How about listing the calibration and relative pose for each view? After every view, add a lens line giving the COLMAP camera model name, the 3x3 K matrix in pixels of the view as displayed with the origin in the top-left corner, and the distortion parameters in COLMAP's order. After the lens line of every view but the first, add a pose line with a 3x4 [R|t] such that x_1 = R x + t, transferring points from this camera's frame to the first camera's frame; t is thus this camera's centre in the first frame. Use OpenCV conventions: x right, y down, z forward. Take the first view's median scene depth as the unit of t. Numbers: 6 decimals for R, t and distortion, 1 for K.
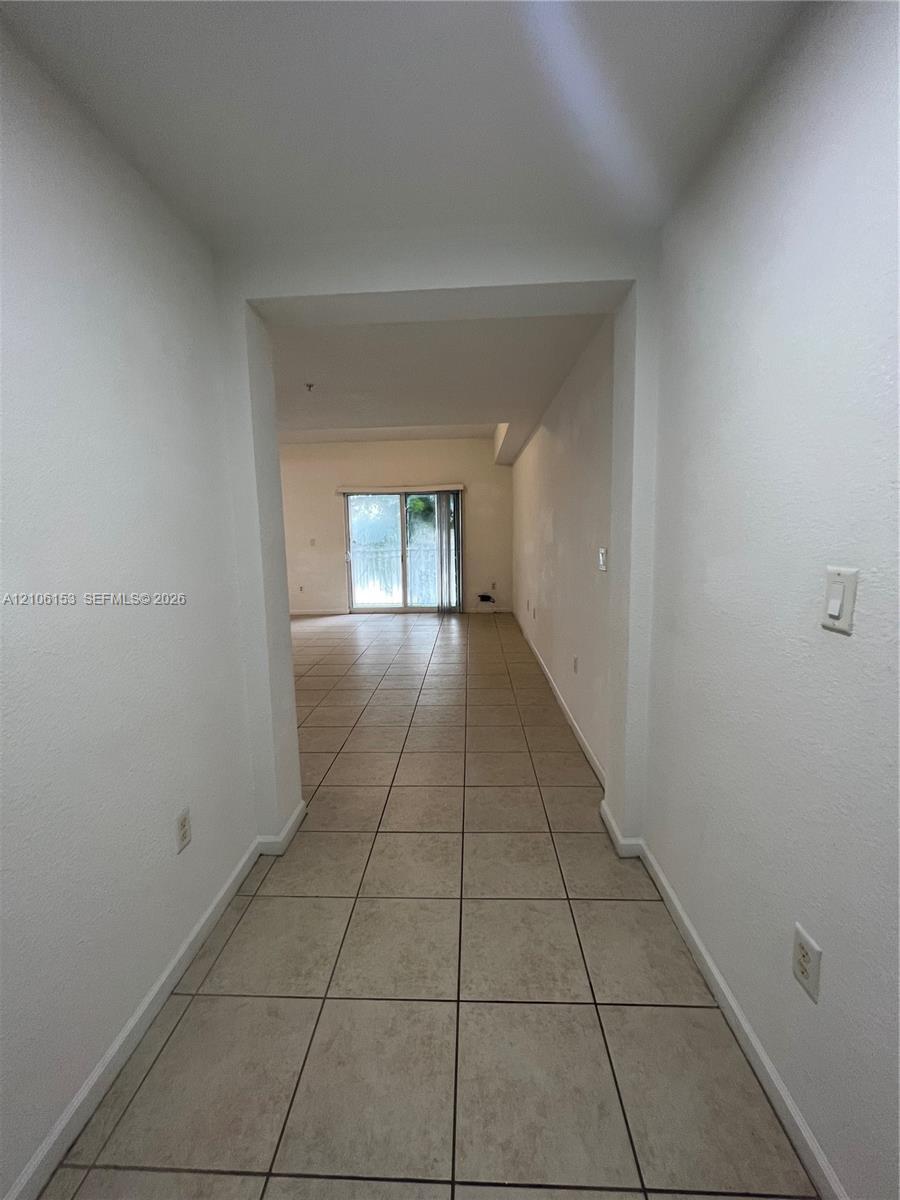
lens RADIAL K [[473.6, 0, 450.0], [0, 473.6, 600.0], [0, 0, 1]] dist [-0.000638, -0.000065]
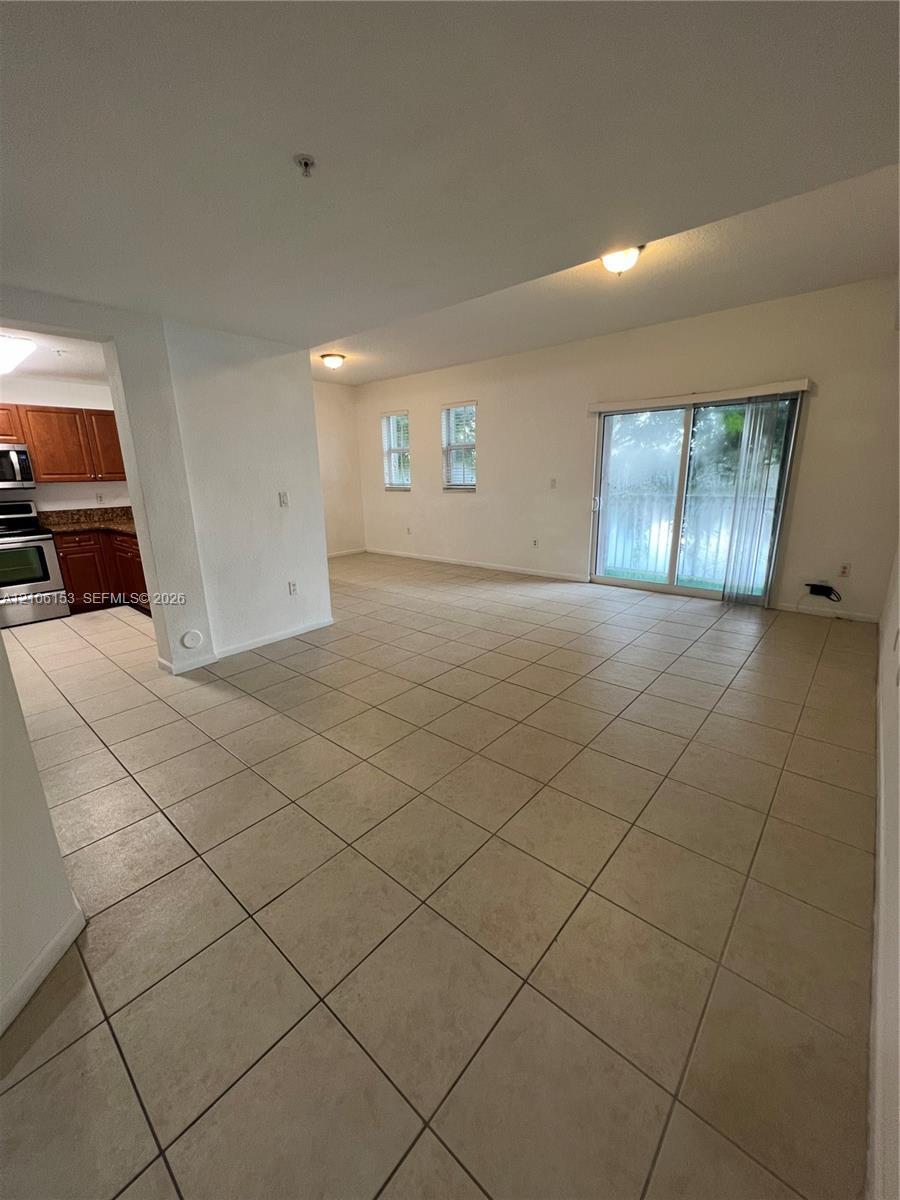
lens RADIAL K [[473.6, 0, 450.0], [0, 473.6, 600.0], [0, 0, 1]] dist [-0.000638, -0.000065]
pose [[0.782692, 0.163666, -0.600505, 0.068933], [-0.080116, 0.983274, 0.163566, -0.048700], [0.617231, -0.079912, 0.782713, 0.286561]]
